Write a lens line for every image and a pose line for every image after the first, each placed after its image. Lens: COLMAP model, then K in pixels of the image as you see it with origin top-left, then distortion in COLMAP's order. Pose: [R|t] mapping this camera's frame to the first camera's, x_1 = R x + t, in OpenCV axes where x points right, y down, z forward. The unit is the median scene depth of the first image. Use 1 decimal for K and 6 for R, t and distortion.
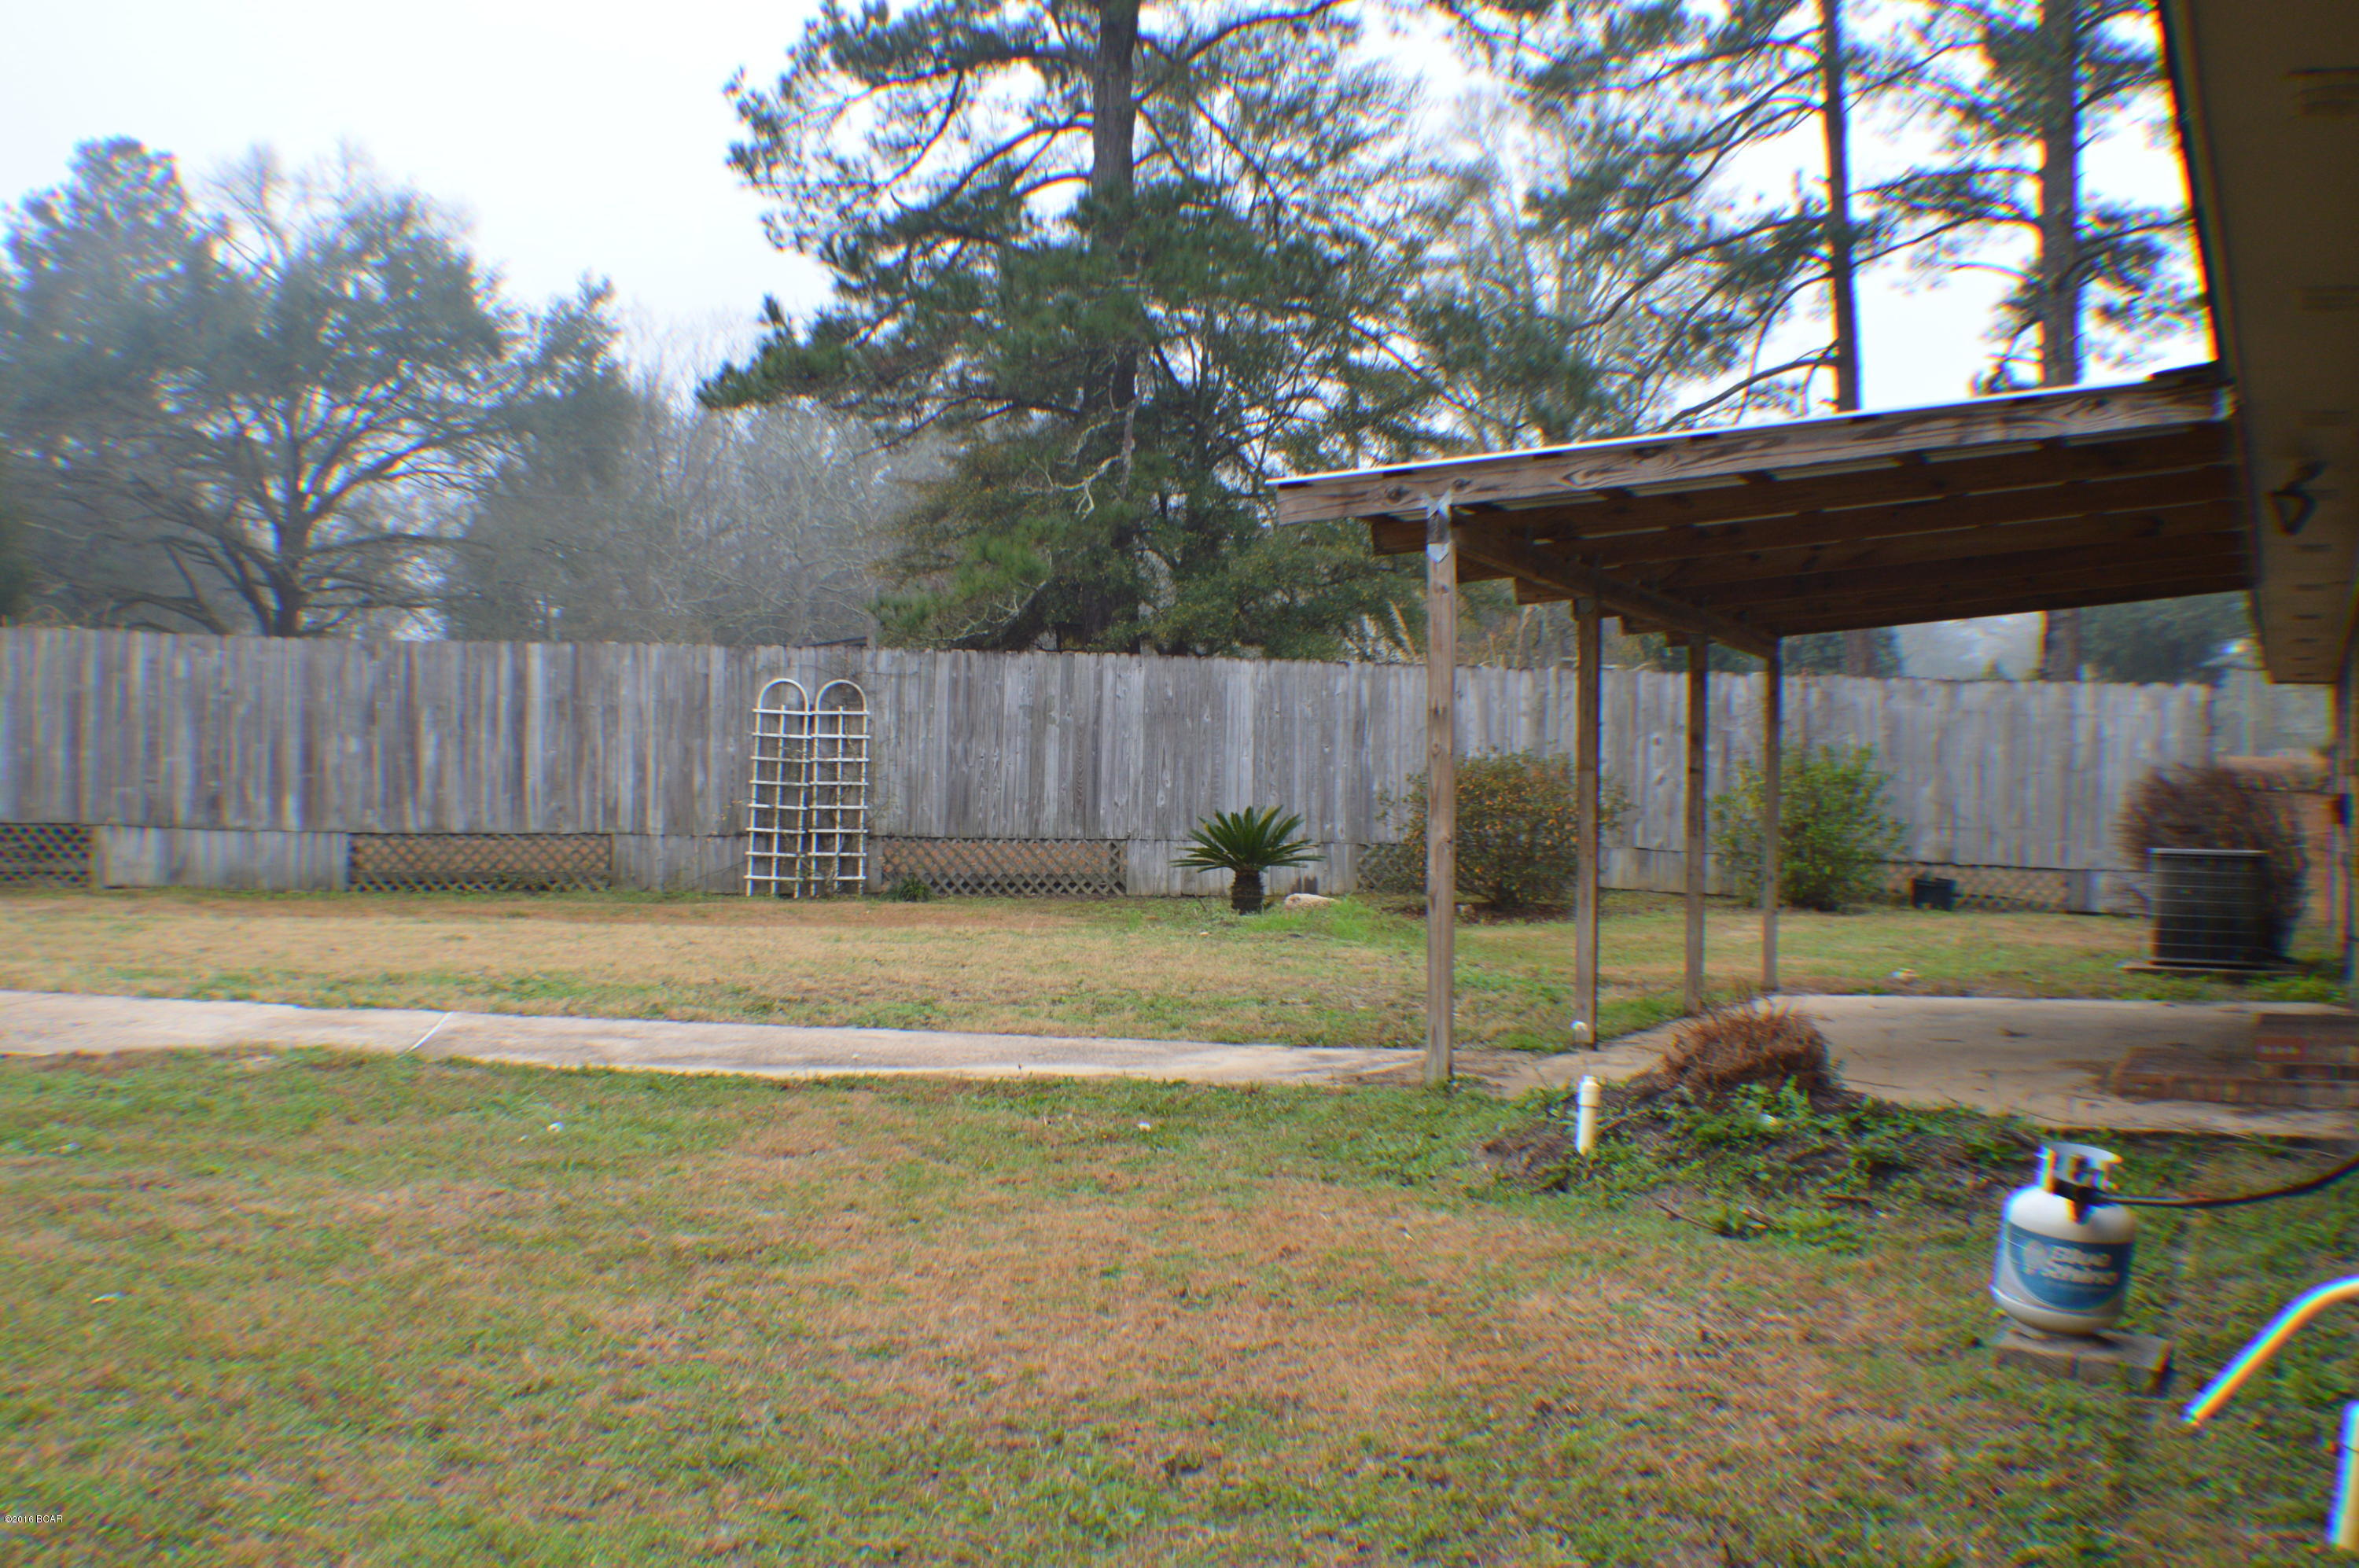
lens RADIAL K [[2864.0, 0, 1184.4], [0, 2864.0, 826.5], [0, 0, 1]] dist [-0.088800, 0.036330]
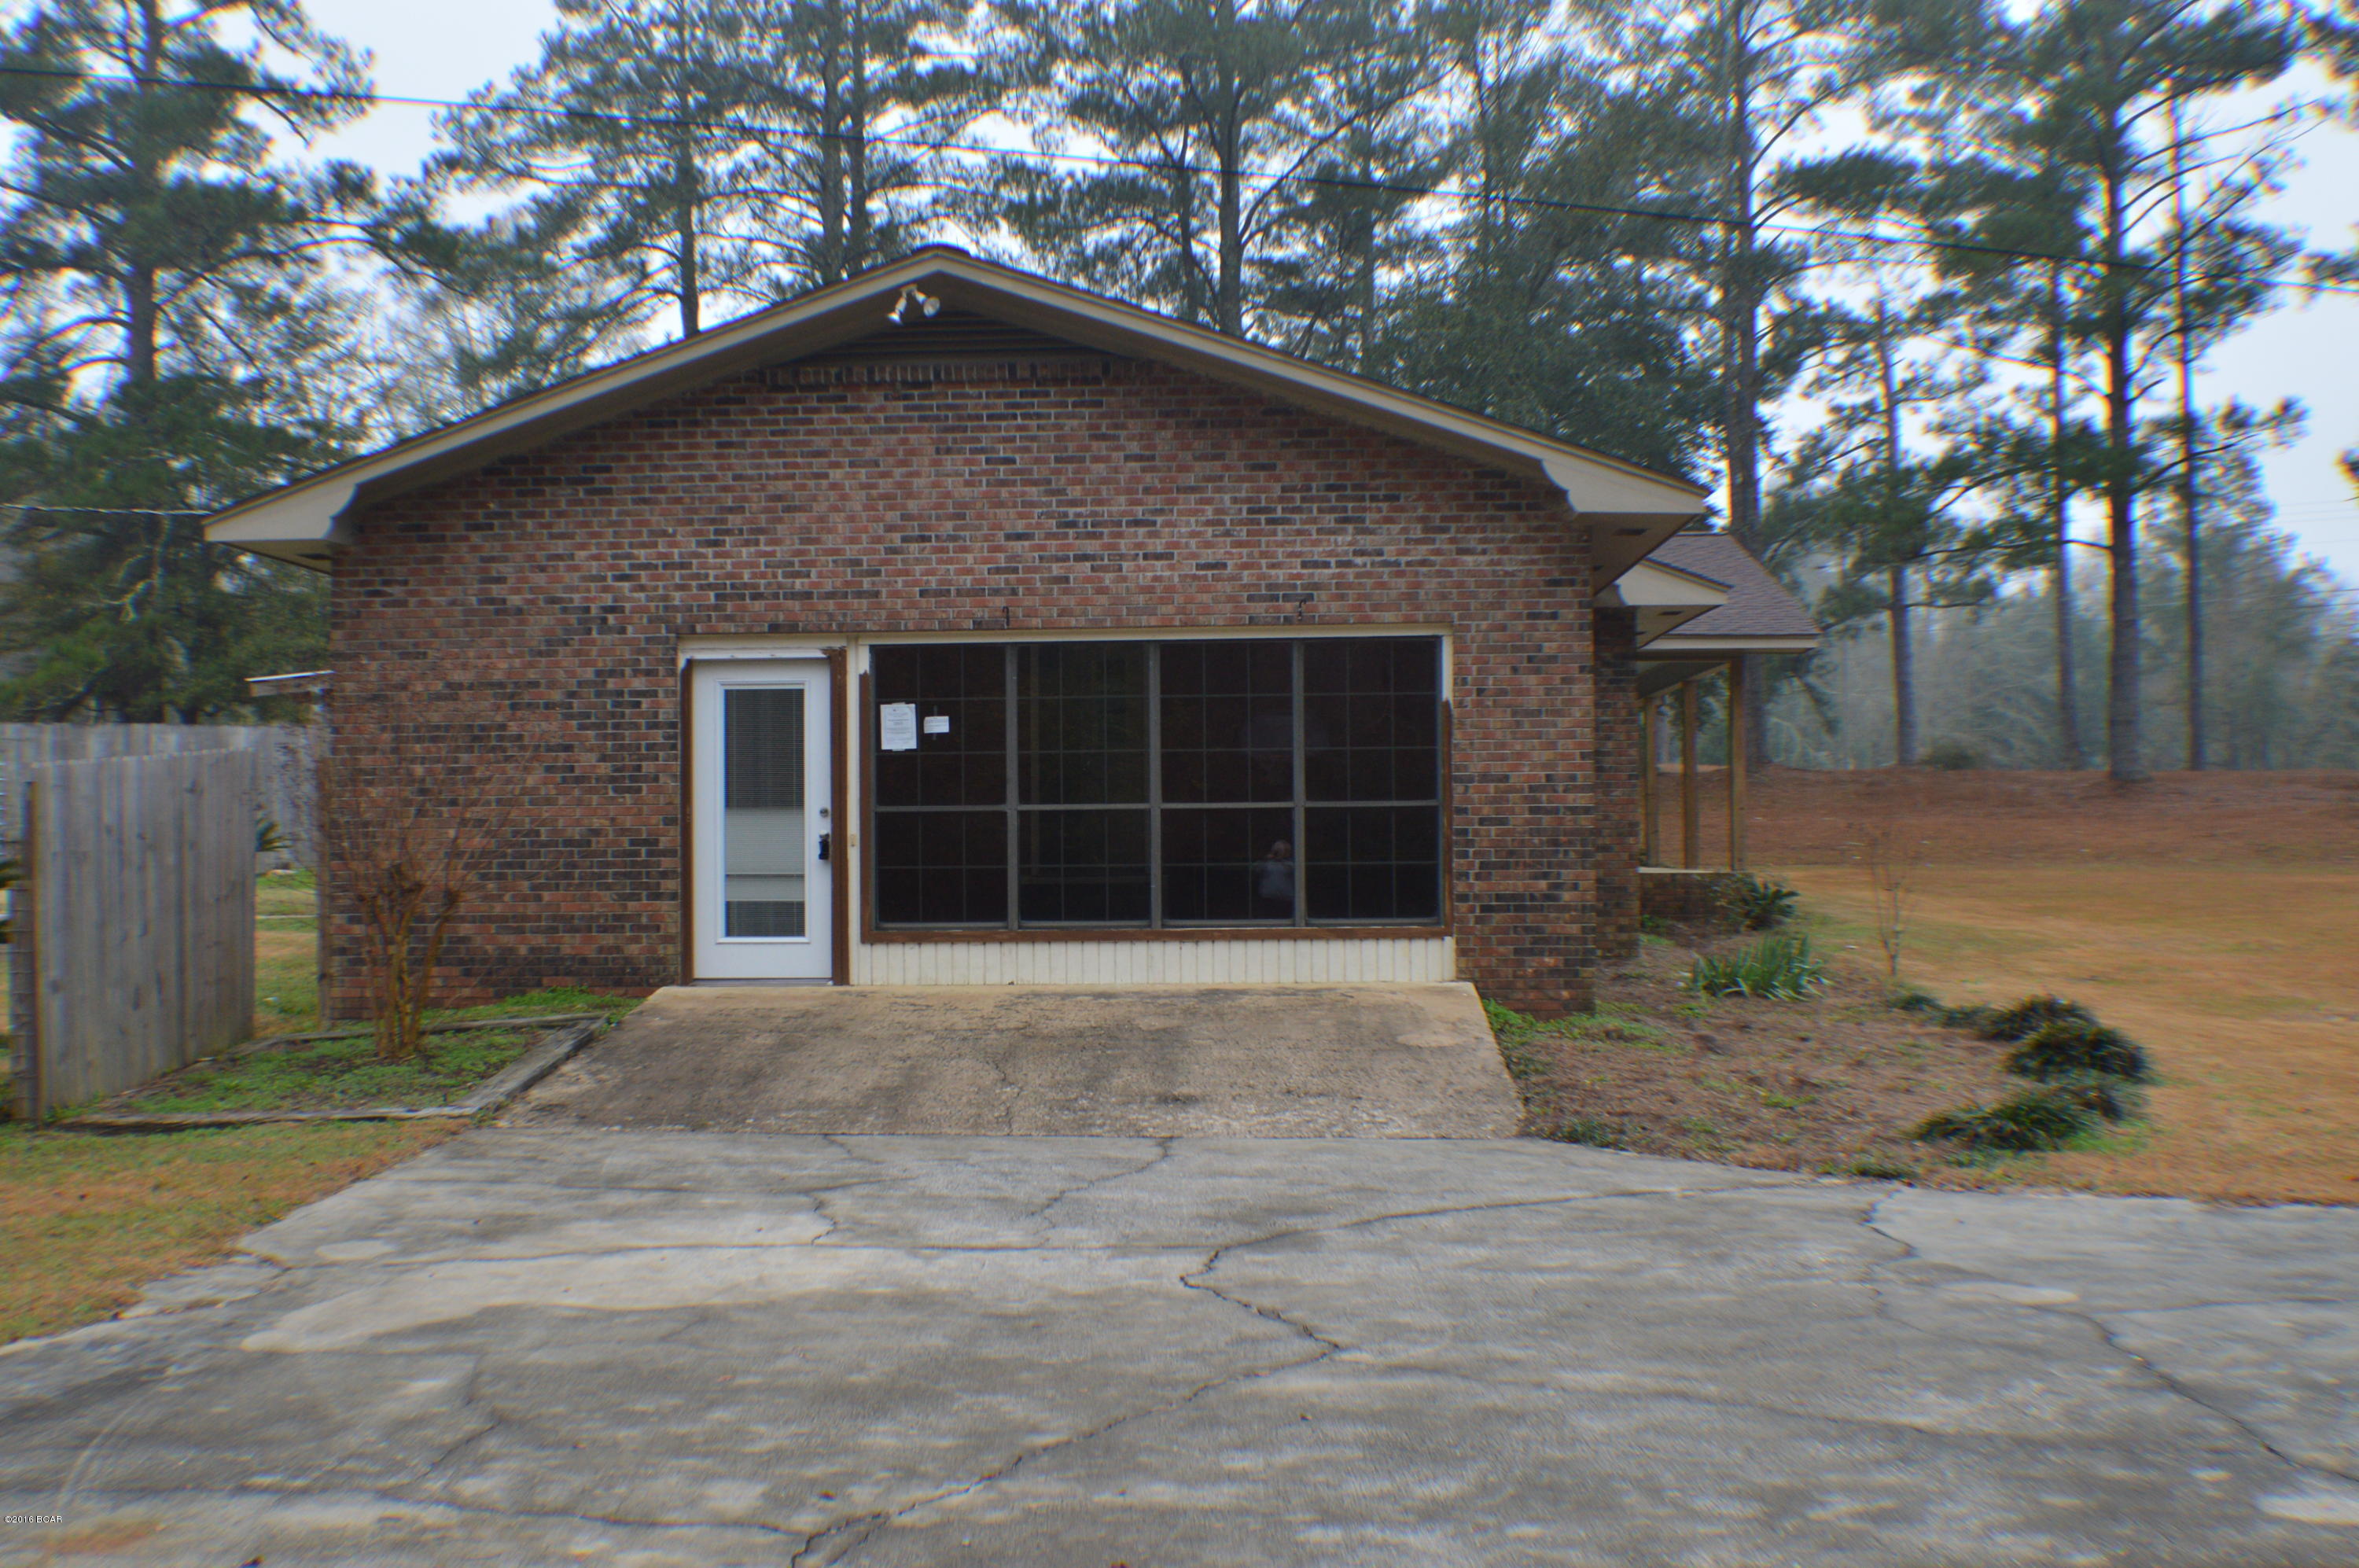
lens RADIAL K [[2864.0, 0, 1184.4], [0, 2864.0, 826.5], [0, 0, 1]] dist [-0.088800, 0.036330]
pose [[0.945795, -0.014869, 0.324425, 0.005746], [0.013650, 0.999889, 0.006033, -0.002065], [-0.324479, -0.001278, 0.945892, -0.475332]]
